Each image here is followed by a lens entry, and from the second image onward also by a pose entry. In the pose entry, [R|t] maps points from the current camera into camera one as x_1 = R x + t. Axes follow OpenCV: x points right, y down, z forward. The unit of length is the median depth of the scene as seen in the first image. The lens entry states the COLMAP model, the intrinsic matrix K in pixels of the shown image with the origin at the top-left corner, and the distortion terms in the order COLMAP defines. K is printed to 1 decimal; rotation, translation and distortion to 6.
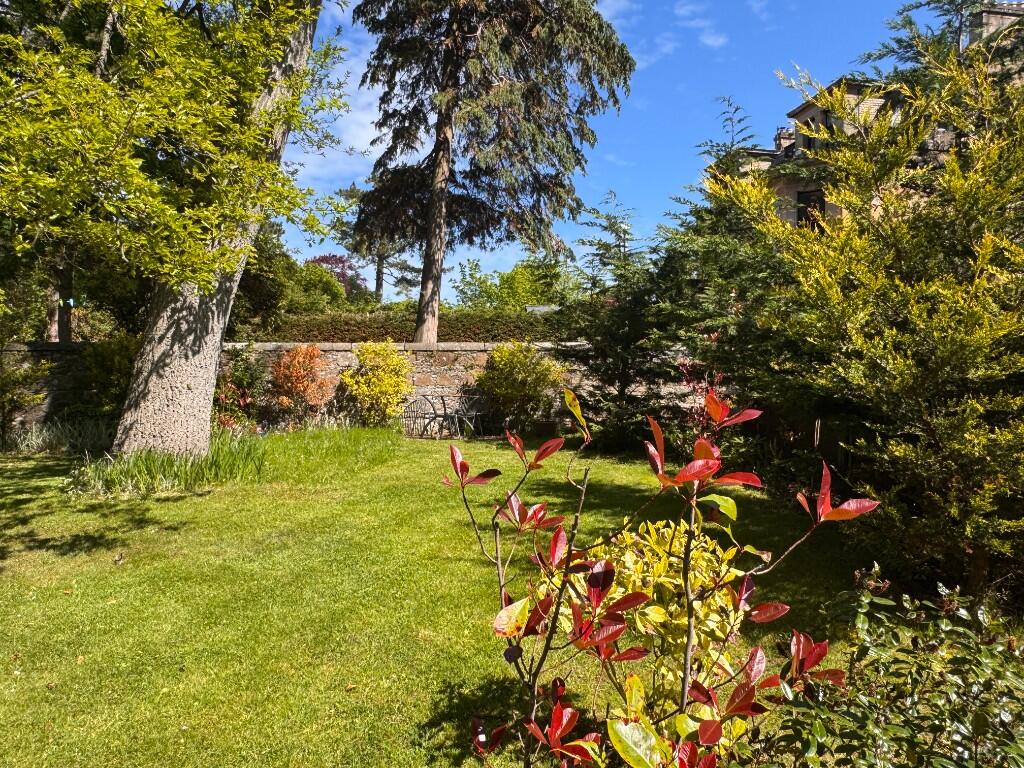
lens RADIAL K [[669.6, 0, 512.0], [0, 669.6, 384.0], [0, 0, 1]] dist [-0.003125, 0.000428]
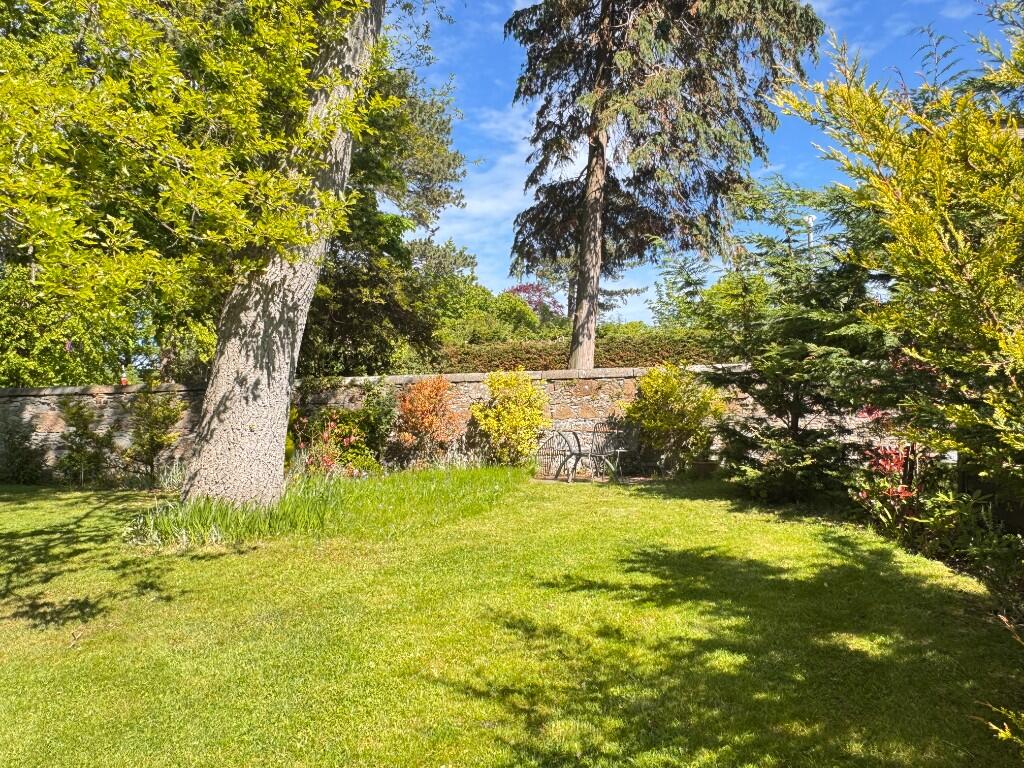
lens RADIAL K [[693.7, 0, 512.0], [0, 693.7, 384.0], [0, 0, 1]] dist [-0.001845, 0.003165]
pose [[0.955278, -0.027928, -0.294386, 0.060515], [0.016336, 0.998994, -0.041764, -0.004961], [0.295256, 0.035087, 0.954774, 0.087624]]
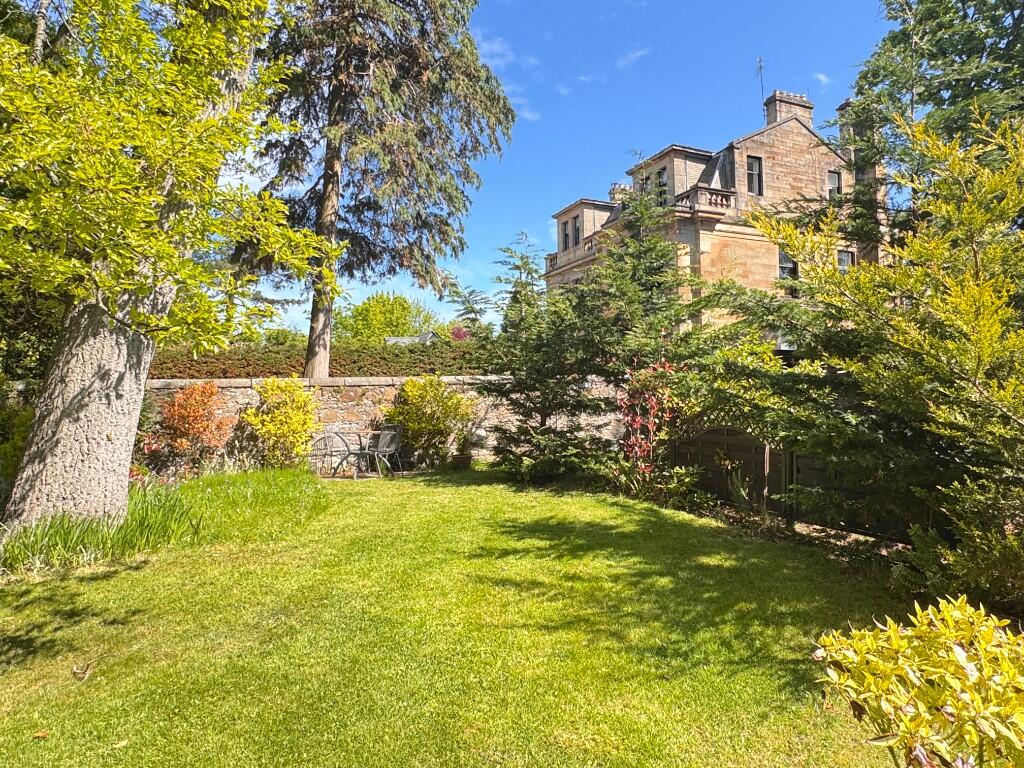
lens RADIAL K [[627.9, 0, 512.0], [0, 627.9, 384.0], [0, 0, 1]] dist [-0.000119, -0.000345]
pose [[0.970896, -0.012130, 0.239193, -0.076811], [0.021999, 0.999011, -0.038631, -0.009560], [-0.238488, 0.042768, 0.970203, 0.044440]]
